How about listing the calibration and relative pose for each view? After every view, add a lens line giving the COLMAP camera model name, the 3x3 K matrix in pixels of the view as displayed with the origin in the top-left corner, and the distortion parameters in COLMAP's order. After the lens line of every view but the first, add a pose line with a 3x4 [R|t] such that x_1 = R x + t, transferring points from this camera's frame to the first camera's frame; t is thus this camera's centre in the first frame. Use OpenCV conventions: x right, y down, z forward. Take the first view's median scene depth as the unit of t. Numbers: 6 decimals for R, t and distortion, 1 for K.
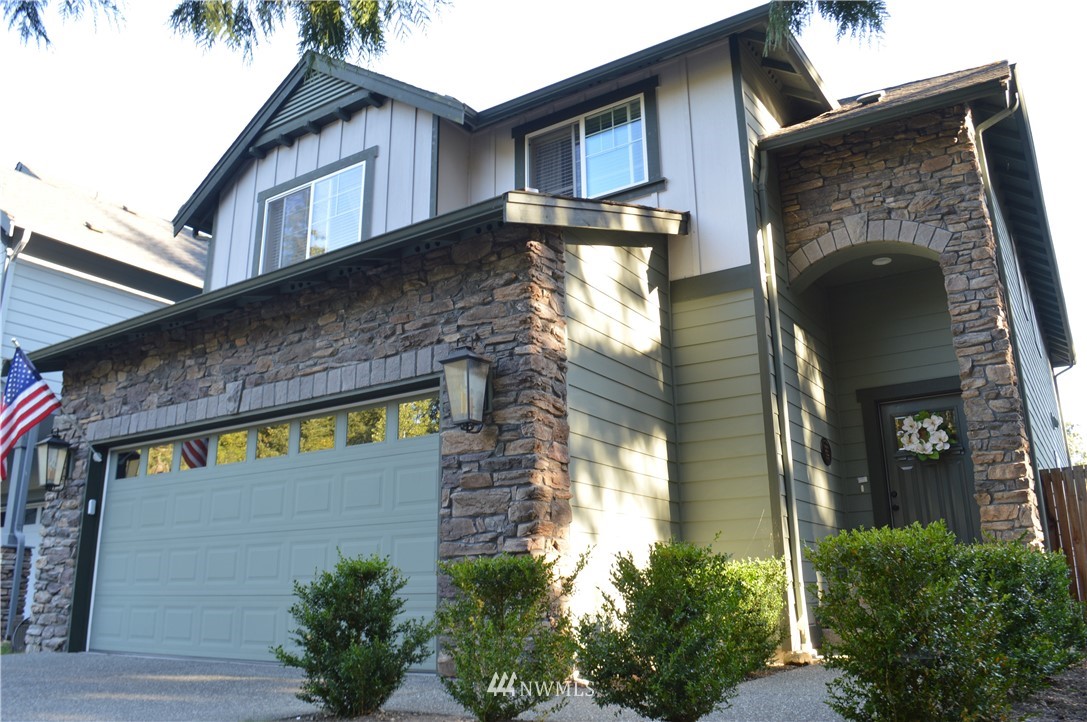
lens RADIAL K [[873.8, 0, 542.6], [0, 873.8, 349.3], [0, 0, 1]] dist [-0.086588, 0.019676]
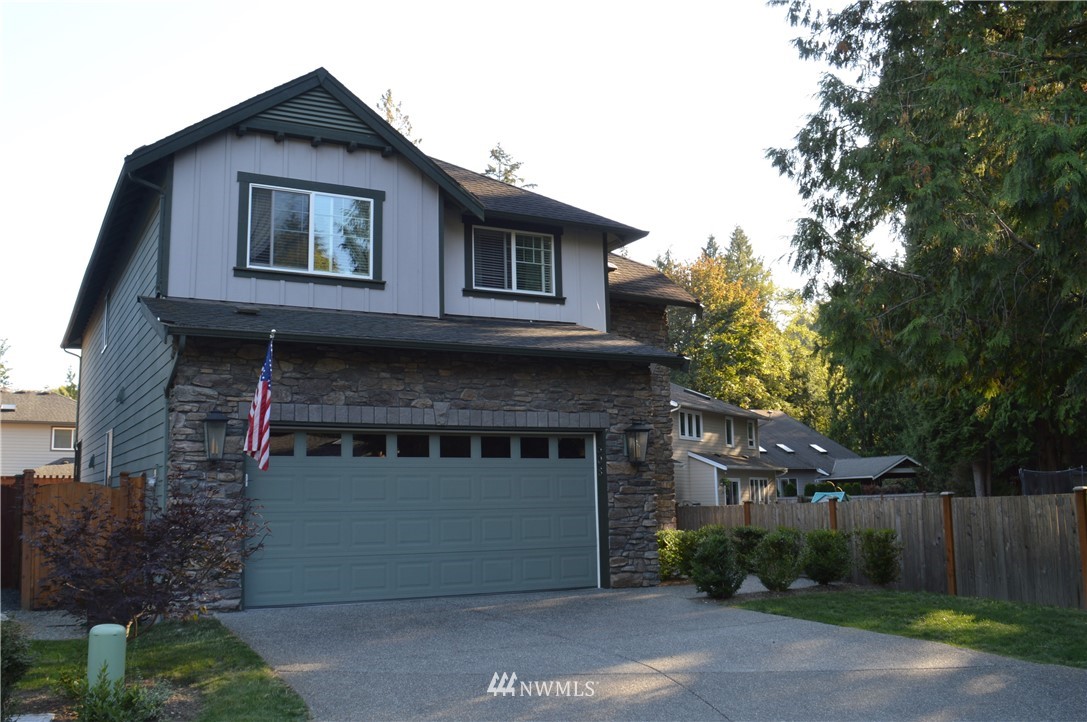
lens RADIAL K [[986.8, 0, 542.7], [0, 986.8, 365.5], [0, 0, 1]] dist [-0.016327, 0.000000]
pose [[0.466856, 0.129554, 0.874792, -1.752393], [-0.236126, 0.971558, -0.017870, -0.030442], [-0.852226, -0.198218, 0.484169, 0.111143]]
